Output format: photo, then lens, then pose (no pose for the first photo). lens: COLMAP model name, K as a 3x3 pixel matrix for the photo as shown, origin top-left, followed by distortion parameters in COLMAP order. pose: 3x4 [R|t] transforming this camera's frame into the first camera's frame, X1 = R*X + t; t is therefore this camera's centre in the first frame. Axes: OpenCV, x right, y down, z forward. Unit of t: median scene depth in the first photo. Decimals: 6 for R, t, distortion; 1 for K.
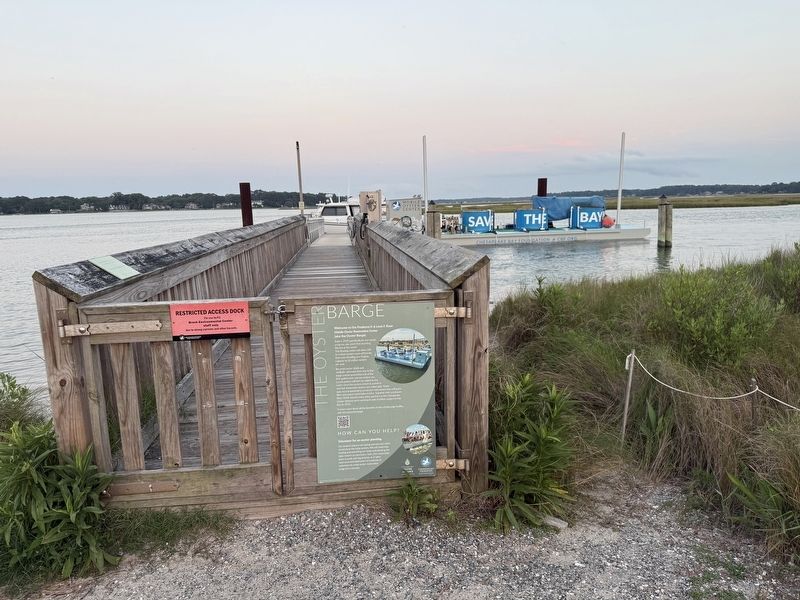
lens RADIAL K [[572.0, 0, 400.0], [0, 572.0, 300.0], [0, 0, 1]] dist [0.079413, -0.125801]
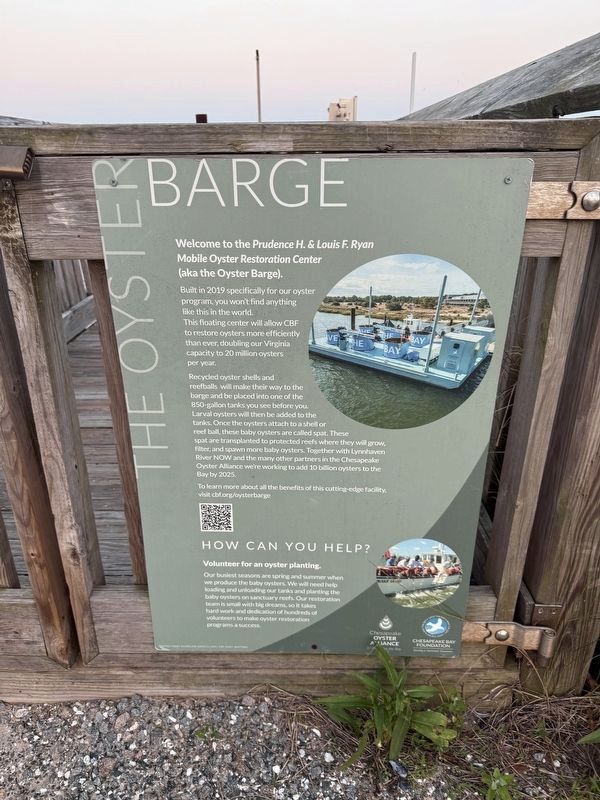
lens RADIAL K [[572.0, 0, 296.3], [0, 572.0, 393.1], [0, 0, 1]] dist [0.079413, -0.125801]
pose [[0.991723, 0.066011, -0.110123, -0.014114], [-0.039832, 0.973574, 0.224872, 0.052886], [0.122057, -0.218625, 0.968145, 0.674663]]
